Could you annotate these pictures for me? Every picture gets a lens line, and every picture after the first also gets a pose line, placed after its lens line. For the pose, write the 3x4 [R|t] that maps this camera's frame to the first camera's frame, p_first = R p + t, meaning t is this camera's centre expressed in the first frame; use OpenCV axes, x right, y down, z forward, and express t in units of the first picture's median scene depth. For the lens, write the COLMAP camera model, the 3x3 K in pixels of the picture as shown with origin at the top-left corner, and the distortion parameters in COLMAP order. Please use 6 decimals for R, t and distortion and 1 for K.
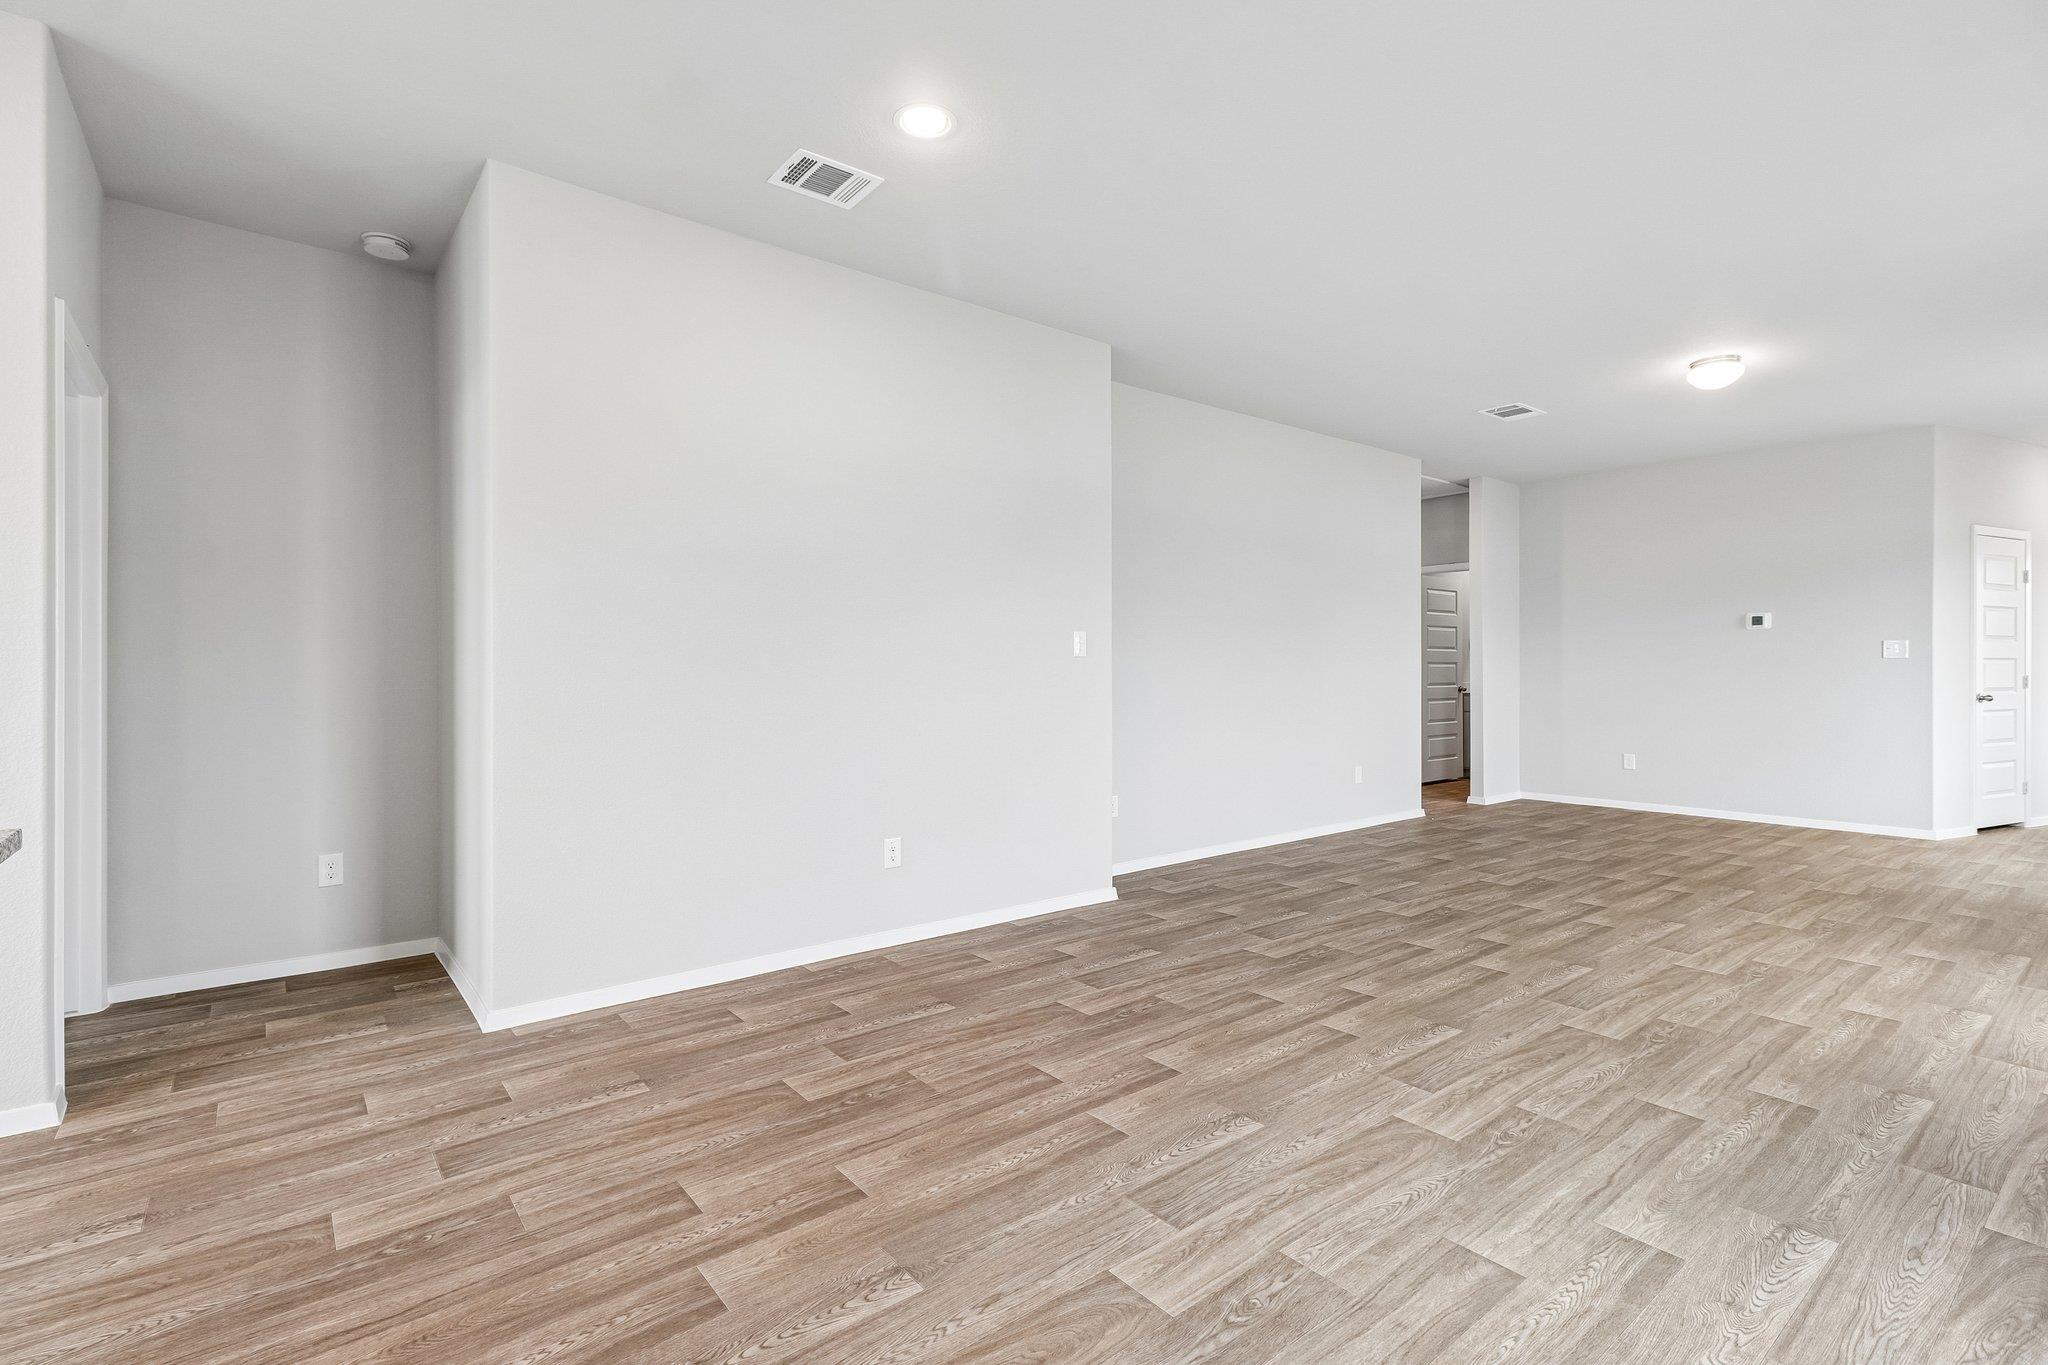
lens RADIAL K [[957.7, 0, 1023.0], [0, 957.7, 669.9], [0, 0, 1]] dist [0.011131, 0.000471]
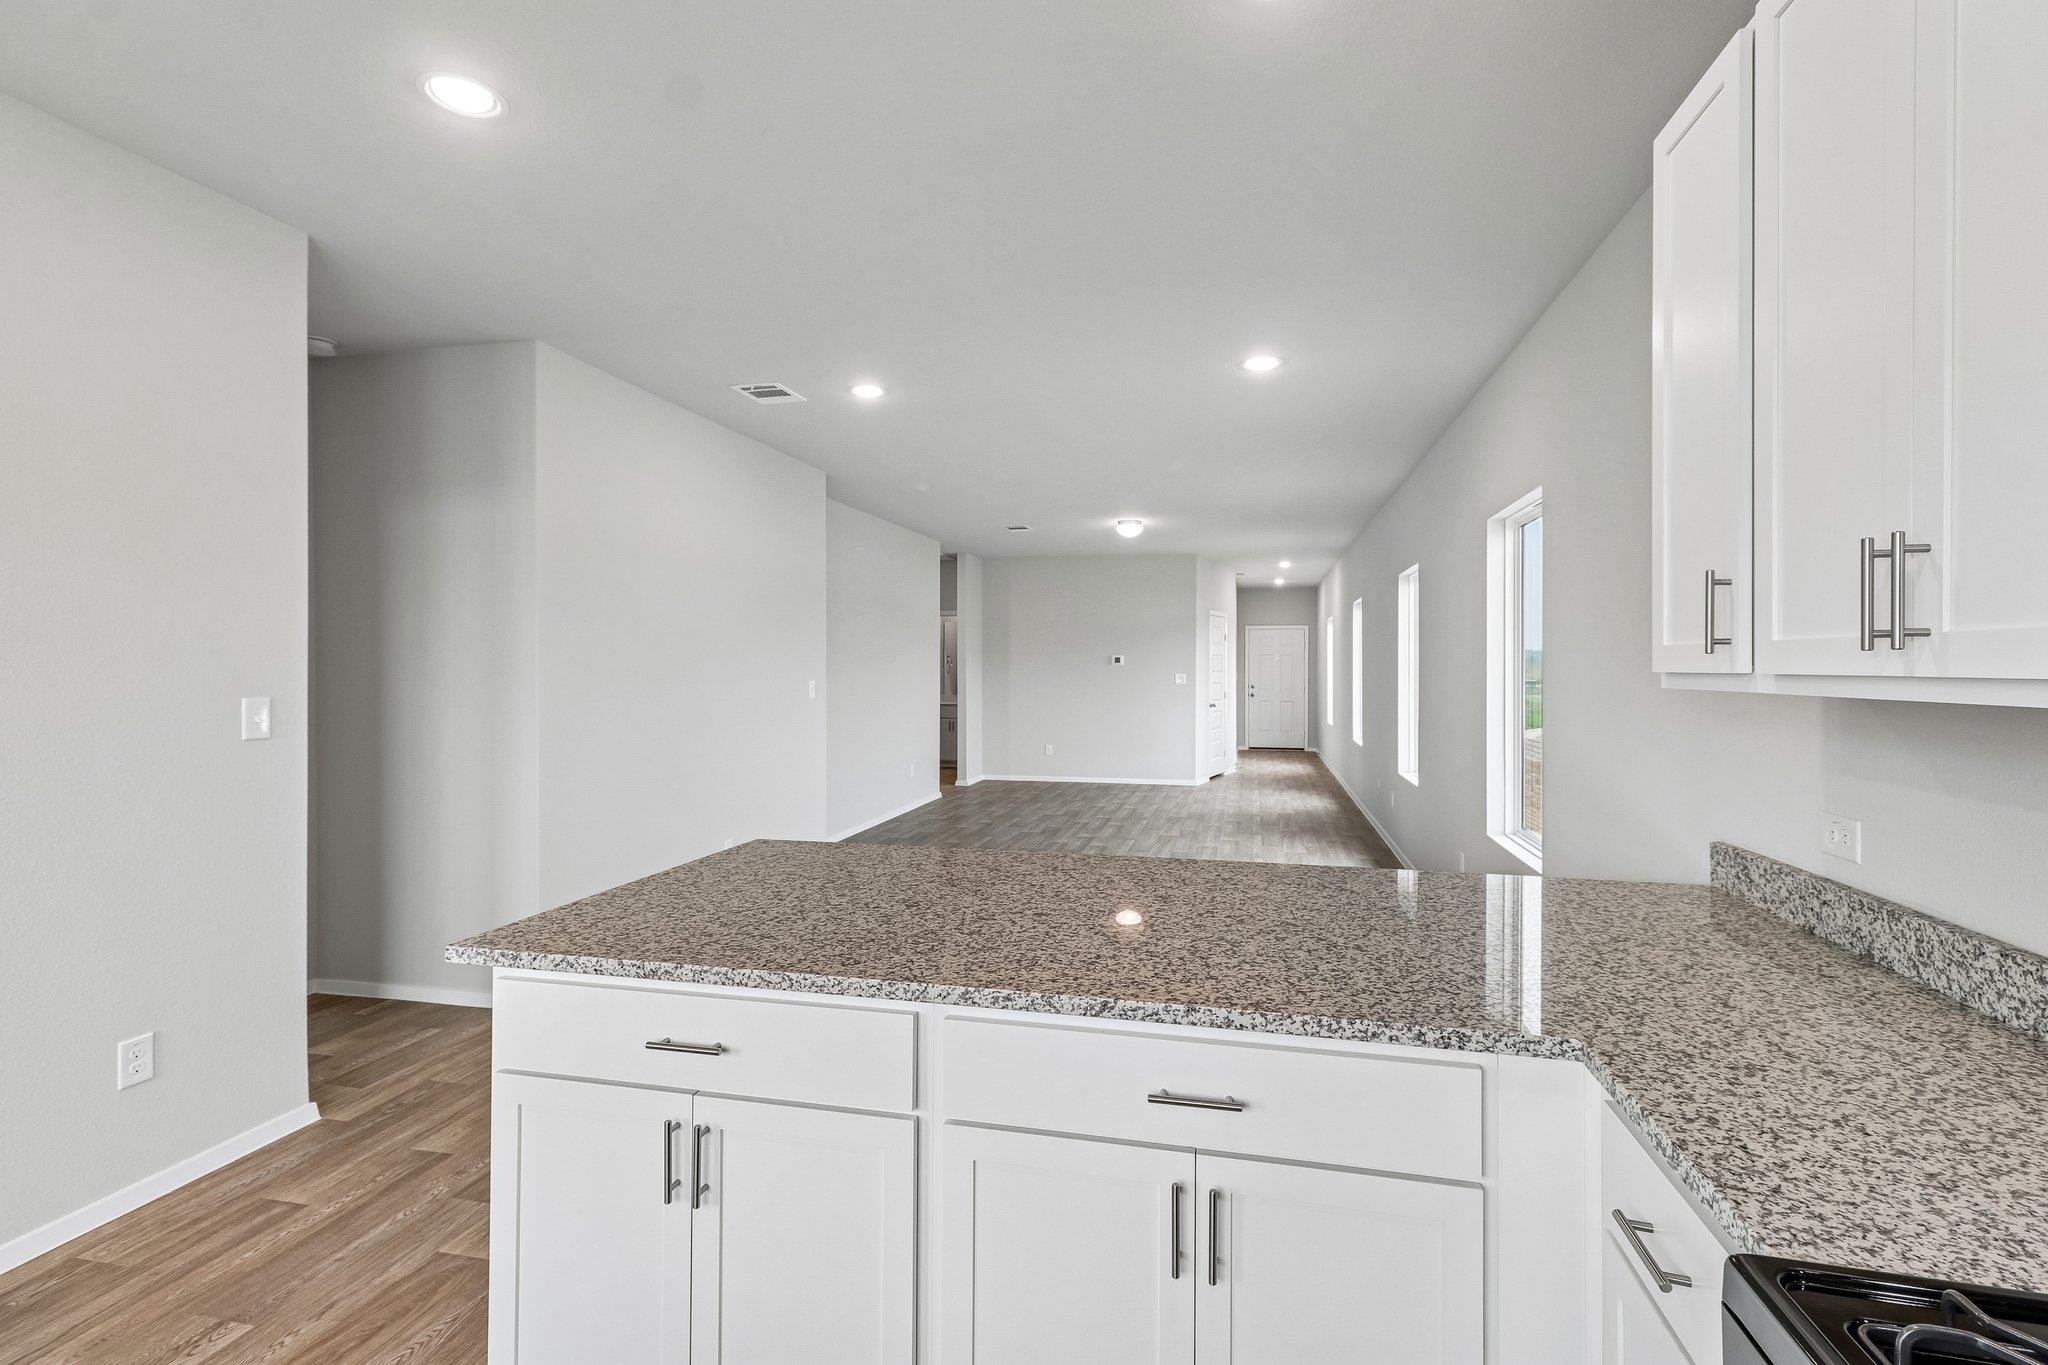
lens RADIAL K [[957.7, 0, 1023.0], [0, 957.7, 669.9], [0, 0, 1]] dist [0.011131, 0.000471]
pose [[0.789027, -0.000408, 0.614358, -0.400400], [-0.002557, 0.999989, 0.003949, -0.044441], [-0.614353, -0.004687, 0.789017, -0.204216]]
